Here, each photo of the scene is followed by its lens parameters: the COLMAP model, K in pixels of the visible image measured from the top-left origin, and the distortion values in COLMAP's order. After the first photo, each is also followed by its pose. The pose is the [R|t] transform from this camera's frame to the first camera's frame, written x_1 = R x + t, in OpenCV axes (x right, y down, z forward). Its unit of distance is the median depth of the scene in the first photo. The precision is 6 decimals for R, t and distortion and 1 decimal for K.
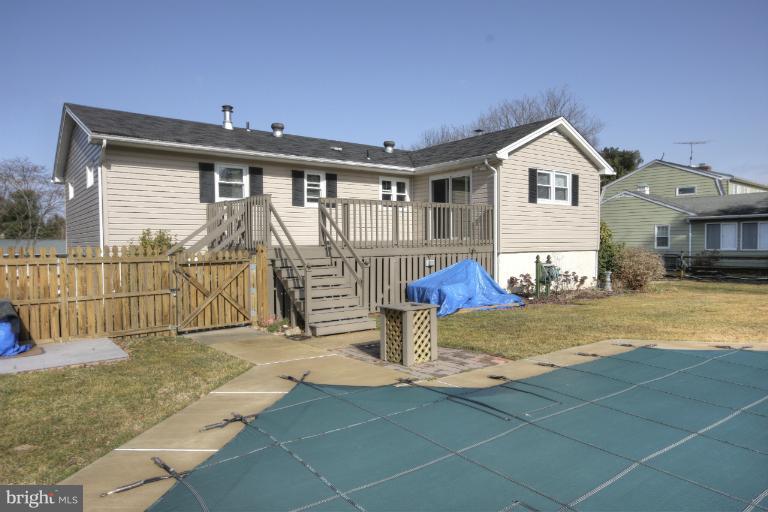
lens RADIAL K [[510.6, 0, 387.4], [0, 510.6, 265.0], [0, 0, 1]] dist [0.000043, 0.031784]
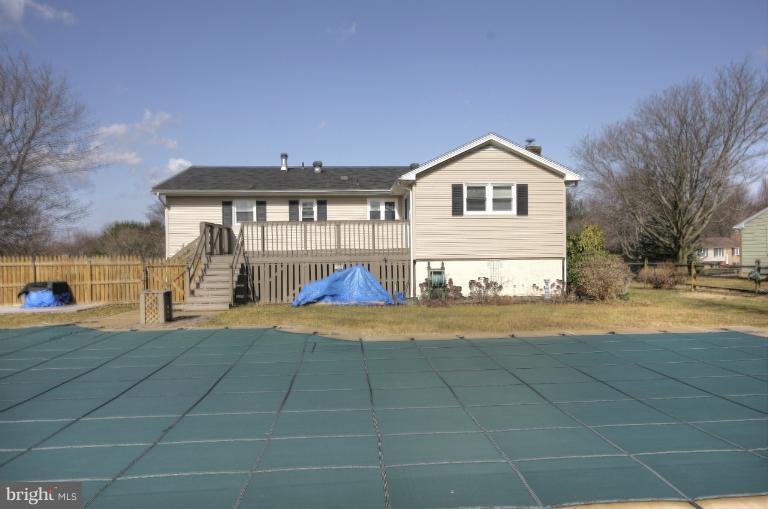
lens RADIAL K [[510.6, 0, 387.4], [0, 510.6, 263.5], [0, 0, 1]] dist [0.000043, 0.031784]
pose [[0.833708, 0.008126, -0.552146, 0.743900], [-0.020102, 0.999676, -0.015641, 0.001547], [0.551840, 0.024139, 0.833601, 0.008879]]
